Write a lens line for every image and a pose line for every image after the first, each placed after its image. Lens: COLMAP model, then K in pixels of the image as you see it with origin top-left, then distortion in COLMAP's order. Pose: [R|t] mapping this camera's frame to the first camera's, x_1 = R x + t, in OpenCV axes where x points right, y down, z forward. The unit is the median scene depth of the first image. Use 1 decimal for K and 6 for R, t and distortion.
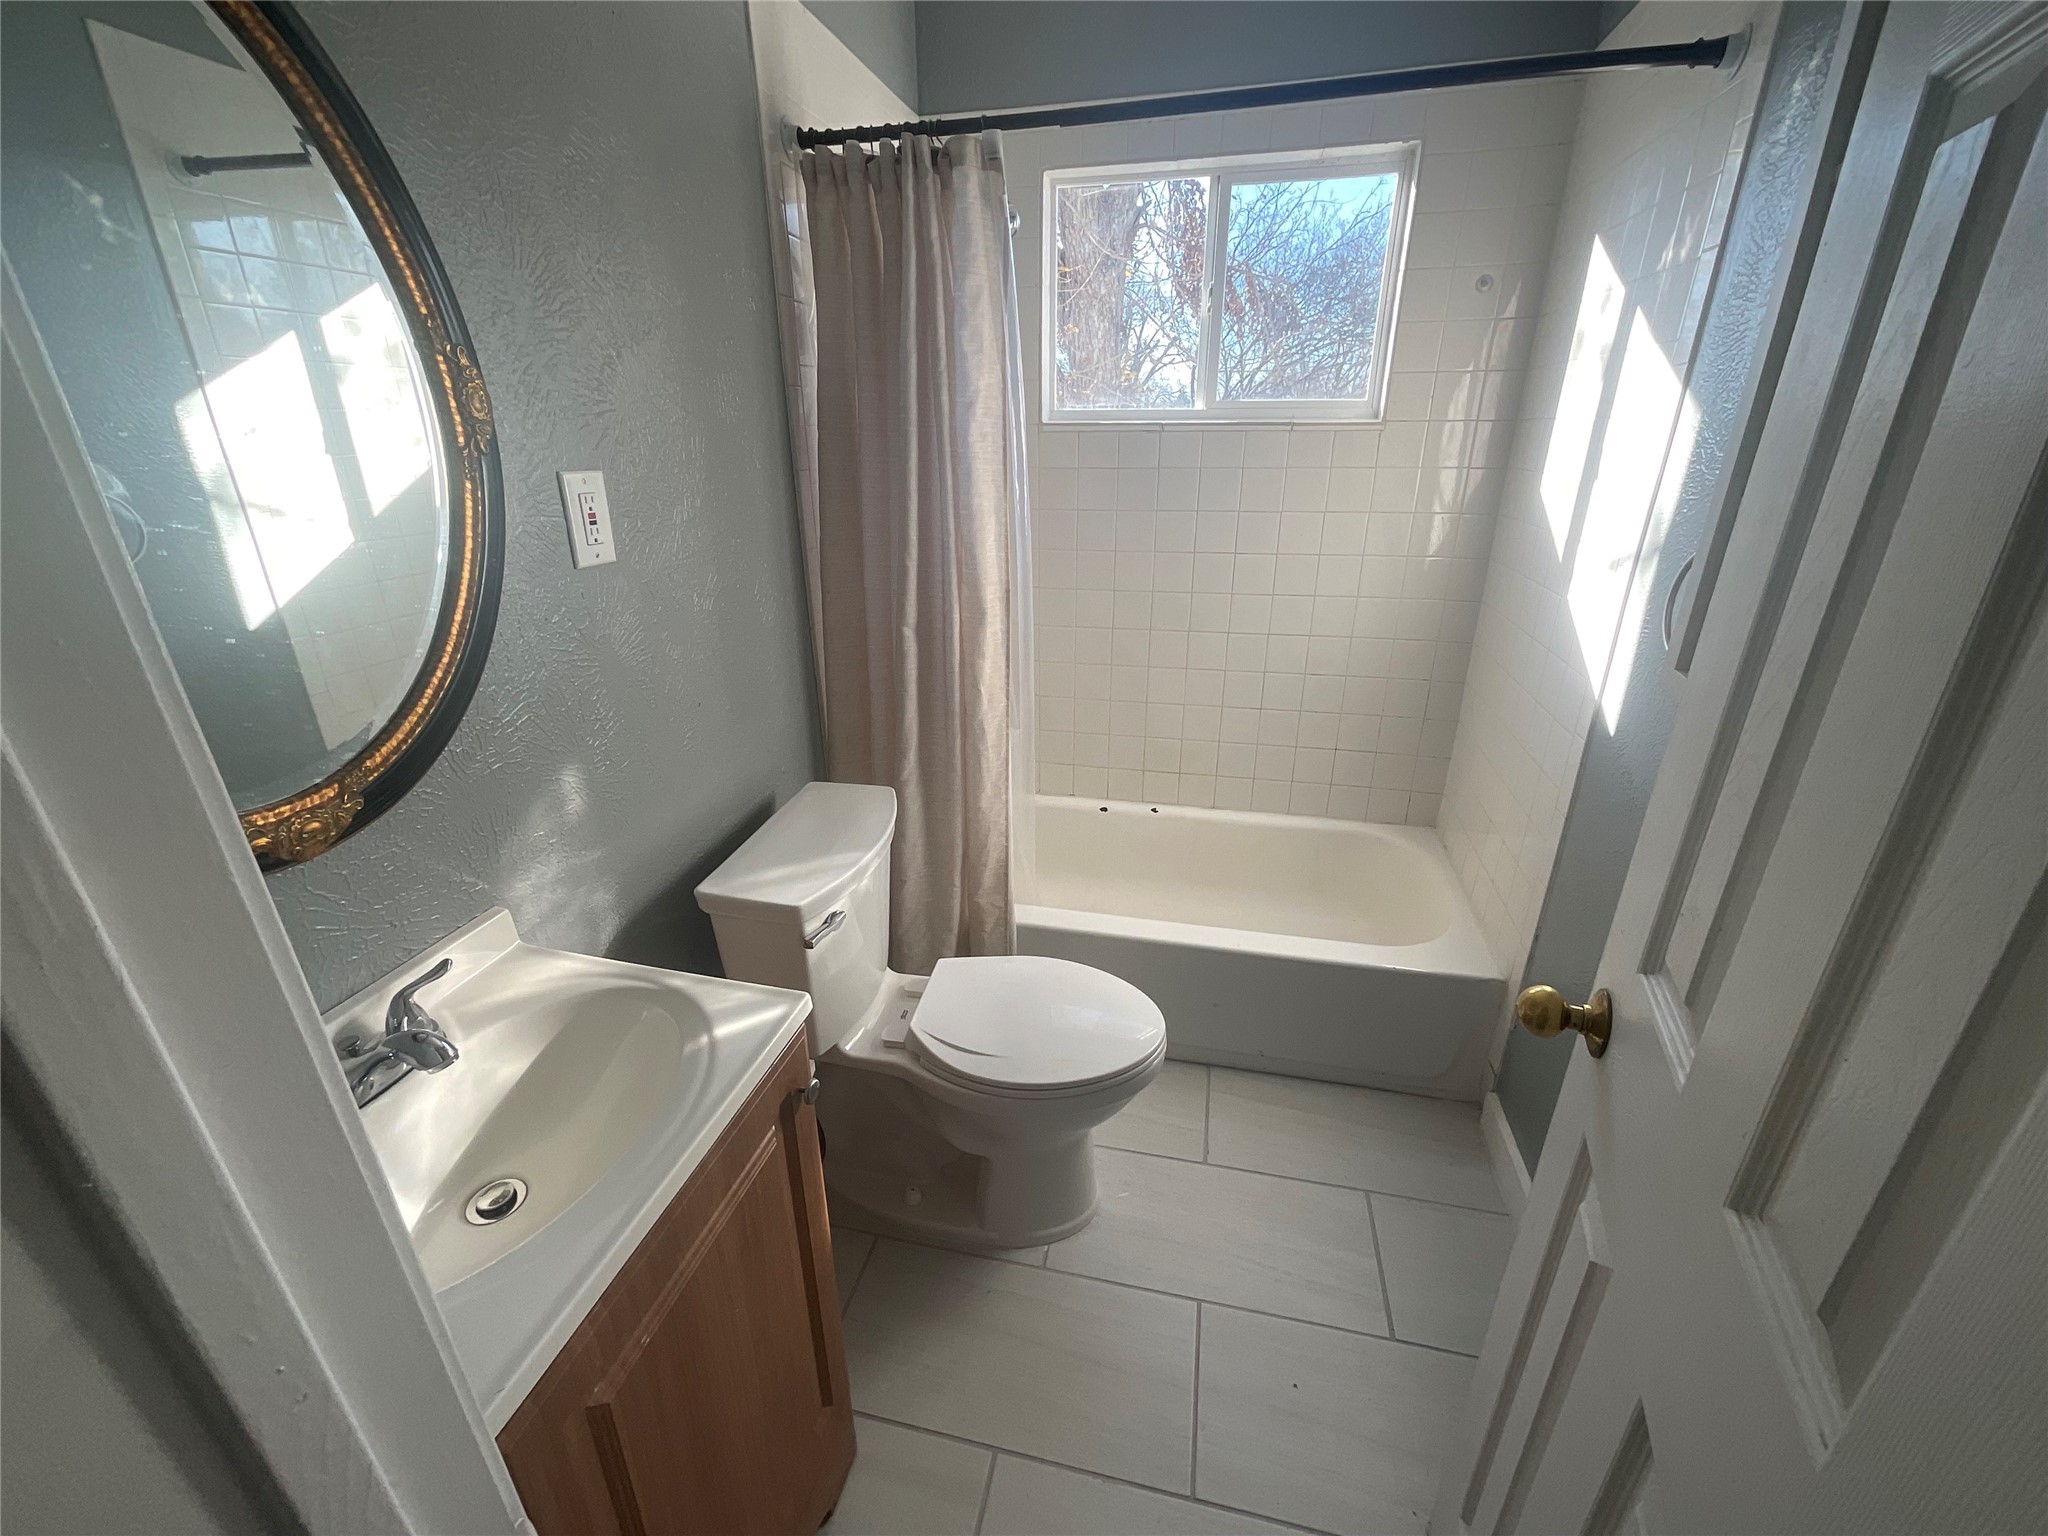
lens RADIAL K [[827.9, 0, 1028.9], [0, 827.9, 769.7], [0, 0, 1]] dist [0.004839, -0.001286]
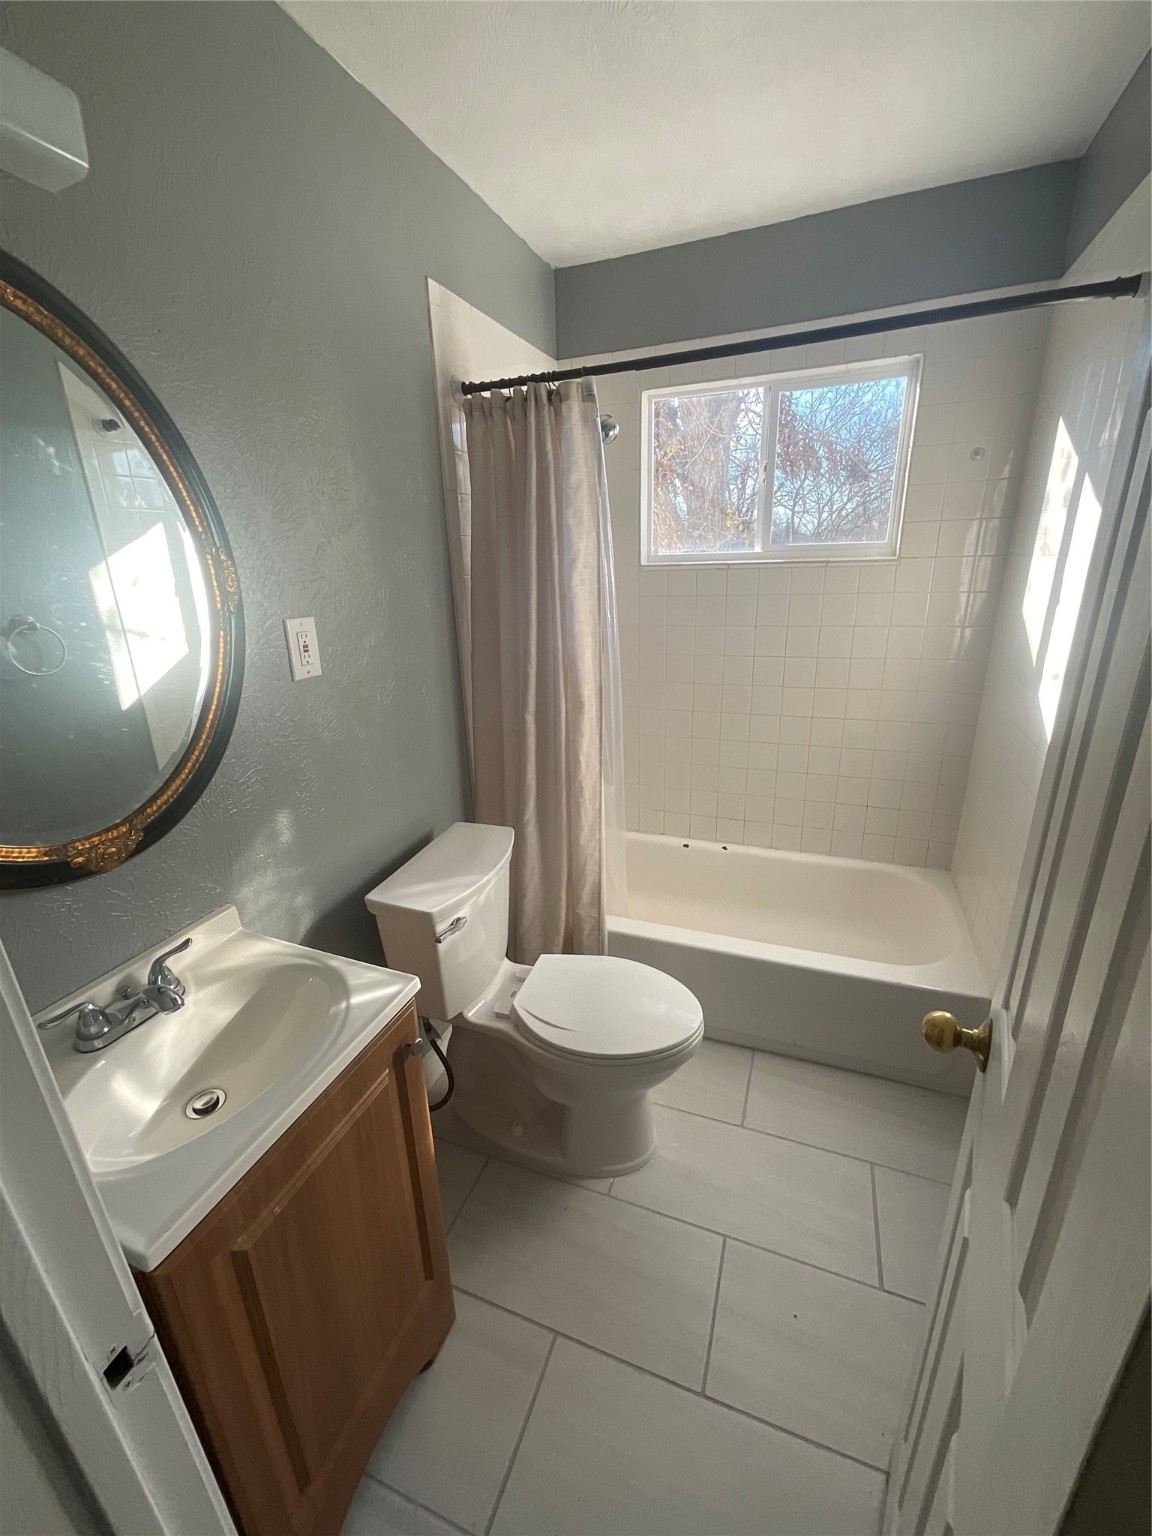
lens RADIAL K [[620.9, 0, 574.6], [0, 620.9, 769.5], [0, 0, 1]] dist [0.004839, -0.001286]
pose [[0.989587, 0.021040, -0.142390, 0.096345], [-0.029252, 0.998012, -0.055823, -0.024137], [0.140933, 0.059406, 0.988235, -0.033129]]
